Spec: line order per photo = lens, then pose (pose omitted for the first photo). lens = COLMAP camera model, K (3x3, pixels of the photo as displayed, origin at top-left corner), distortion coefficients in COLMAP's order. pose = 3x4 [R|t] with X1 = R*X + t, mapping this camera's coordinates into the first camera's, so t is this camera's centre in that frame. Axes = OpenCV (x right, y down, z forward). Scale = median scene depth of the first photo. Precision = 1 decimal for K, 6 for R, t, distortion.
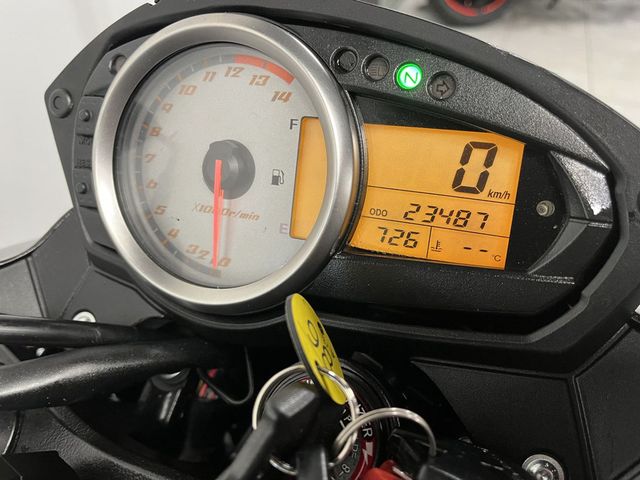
lens RADIAL K [[494.3, 0, 320.6], [0, 494.3, 238.8], [0, 0, 1]] dist [0.036590, -0.033082]
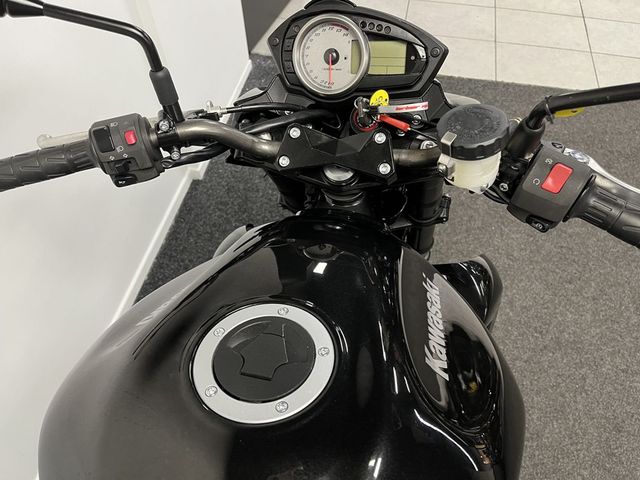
lens RADIAL K [[494.3, 0, 318.7], [0, 494.3, 238.0], [0, 0, 1]] dist [0.036590, -0.033082]
pose [[0.950393, -0.183096, 0.251455, -1.597272], [0.136119, 0.971698, 0.193066, 0.484089], [-0.279688, -0.149261, 0.948417, -2.919783]]
